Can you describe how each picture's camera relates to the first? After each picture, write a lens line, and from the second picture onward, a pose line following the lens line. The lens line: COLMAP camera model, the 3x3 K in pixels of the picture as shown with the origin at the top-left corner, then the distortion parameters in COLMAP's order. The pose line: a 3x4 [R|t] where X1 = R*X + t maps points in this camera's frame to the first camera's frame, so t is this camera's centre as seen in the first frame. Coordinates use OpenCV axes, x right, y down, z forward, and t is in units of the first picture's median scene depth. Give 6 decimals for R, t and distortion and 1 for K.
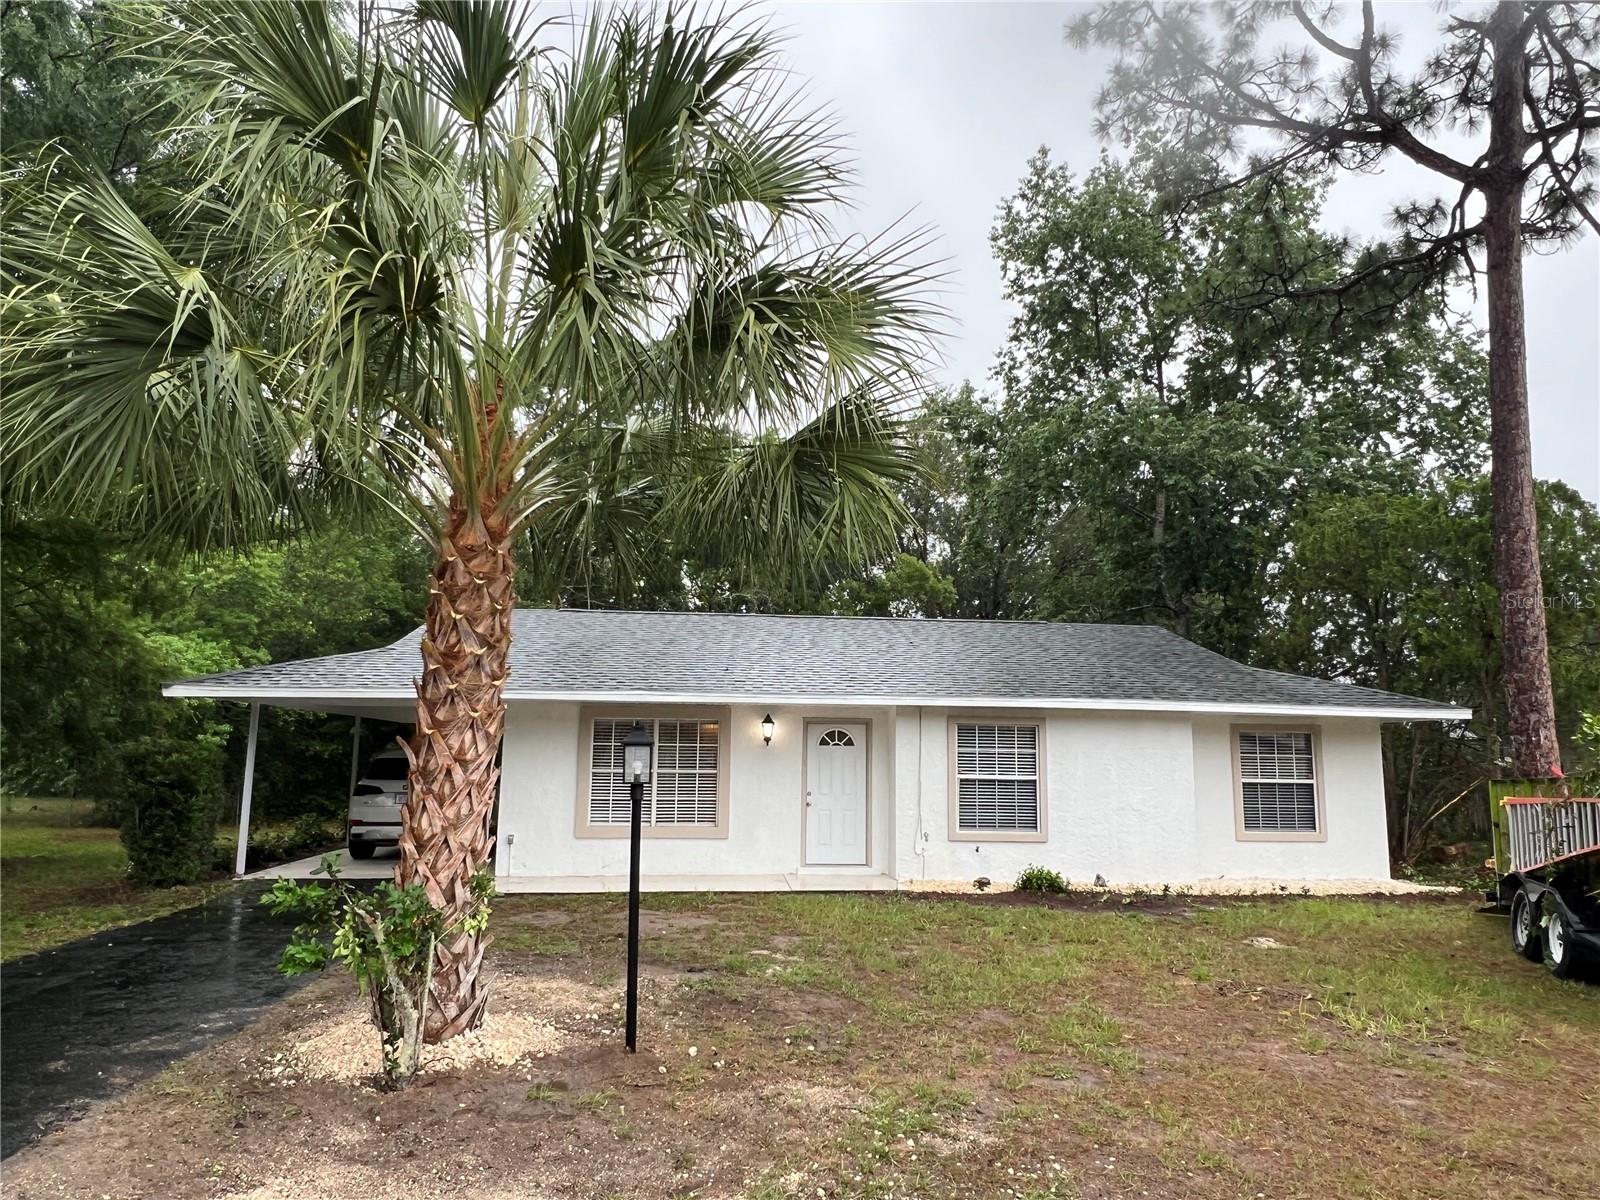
lens RADIAL K [[1034.2, 0, 797.2], [0, 1034.2, 604.3], [0, 0, 1]] dist [-0.000988, -0.000290]
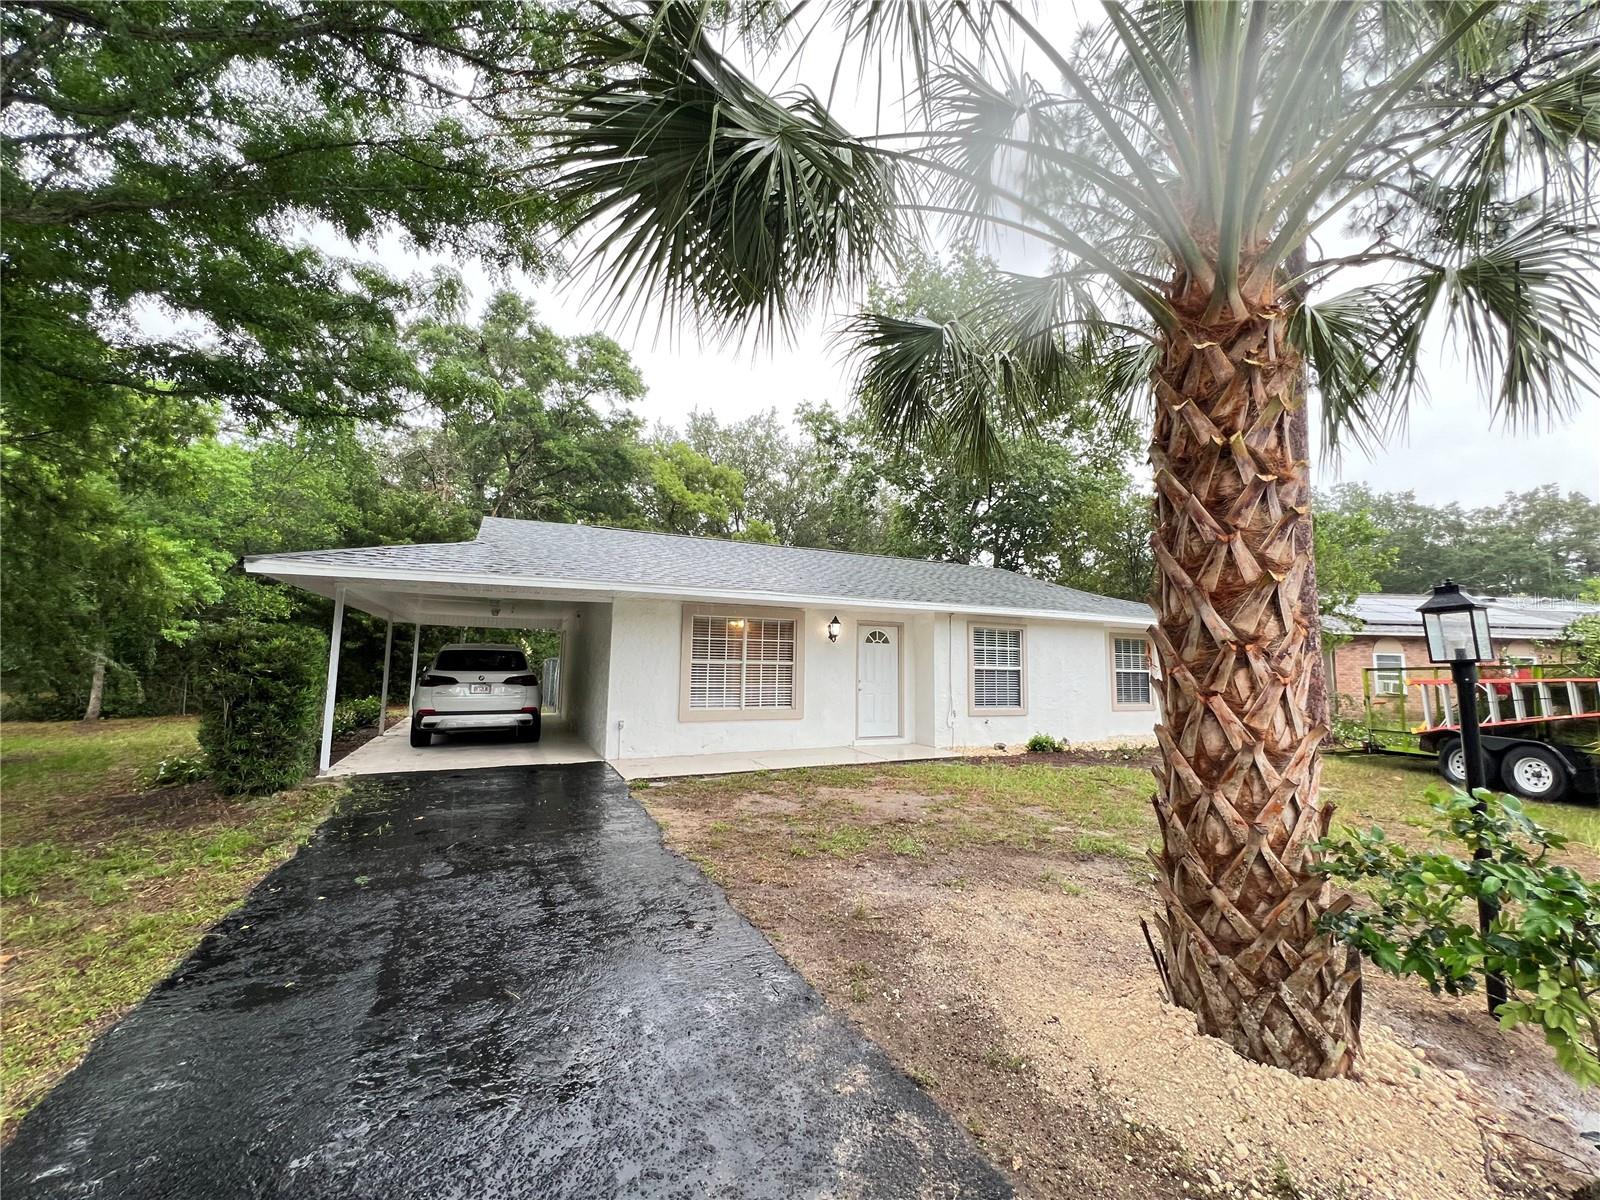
lens RADIAL K [[639.8, 0, 801.3], [0, 639.8, 600.2], [0, 0, 1]] dist [-0.001266, 0.000287]
pose [[0.940041, 0.036806, 0.339070, -0.323770], [-0.054492, 0.997597, 0.042785, 0.058342], [-0.336681, -0.058696, 0.939788, 0.314448]]
